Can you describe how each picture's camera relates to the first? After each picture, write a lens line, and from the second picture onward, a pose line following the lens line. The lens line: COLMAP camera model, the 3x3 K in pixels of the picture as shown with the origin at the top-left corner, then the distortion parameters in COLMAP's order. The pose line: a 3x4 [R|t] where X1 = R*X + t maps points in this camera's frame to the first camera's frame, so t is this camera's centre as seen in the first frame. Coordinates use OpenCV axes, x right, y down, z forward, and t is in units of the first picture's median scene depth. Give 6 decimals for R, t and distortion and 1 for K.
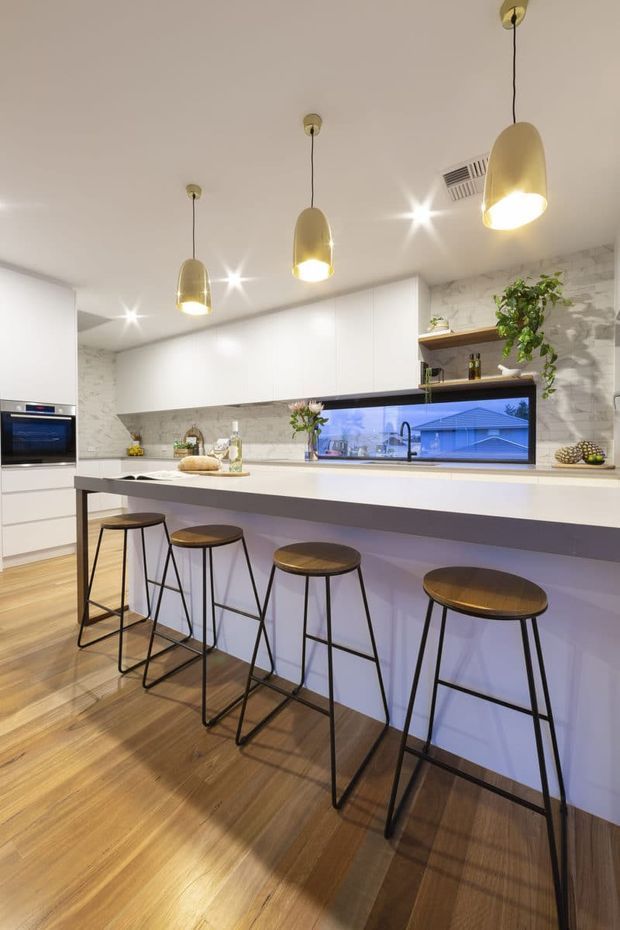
lens RADIAL K [[371.2, 0, 308.3], [0, 371.2, 451.1], [0, 0, 1]] dist [0.001188, -0.000937]
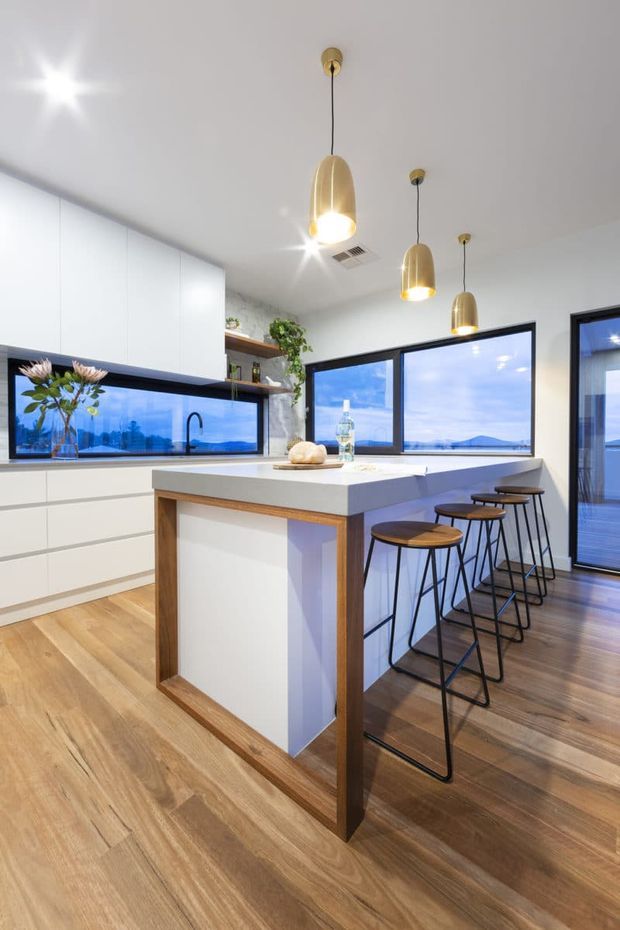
lens RADIAL K [[371.2, 0, 321.1], [0, 371.2, 447.9], [0, 0, 1]] dist [0.001188, -0.000937]
pose [[0.094010, -0.001976, 0.995569, -0.704683], [0.023203, 0.999731, -0.000206, 0.017975], [-0.995301, 0.023119, 0.094030, 0.670642]]
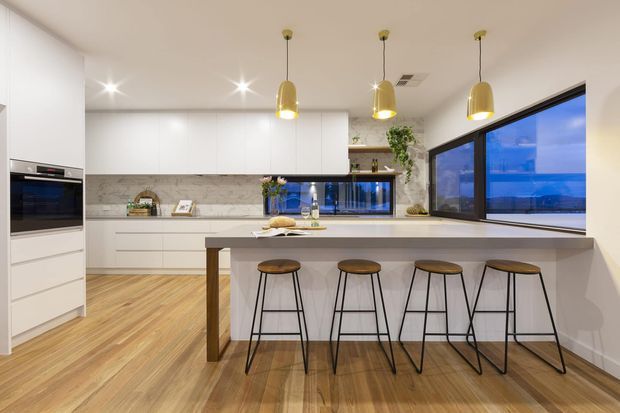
lens RADIAL K [[247.5, 0, 312.1], [0, 247.5, 202.5], [0, 0, 1]] dist [0.001188, -0.000937]
pose [[0.831246, -0.000984, 0.555904, -0.532573], [0.007804, 0.999921, -0.009901, -0.022420], [-0.555850, 0.012568, 0.831188, 0.104545]]
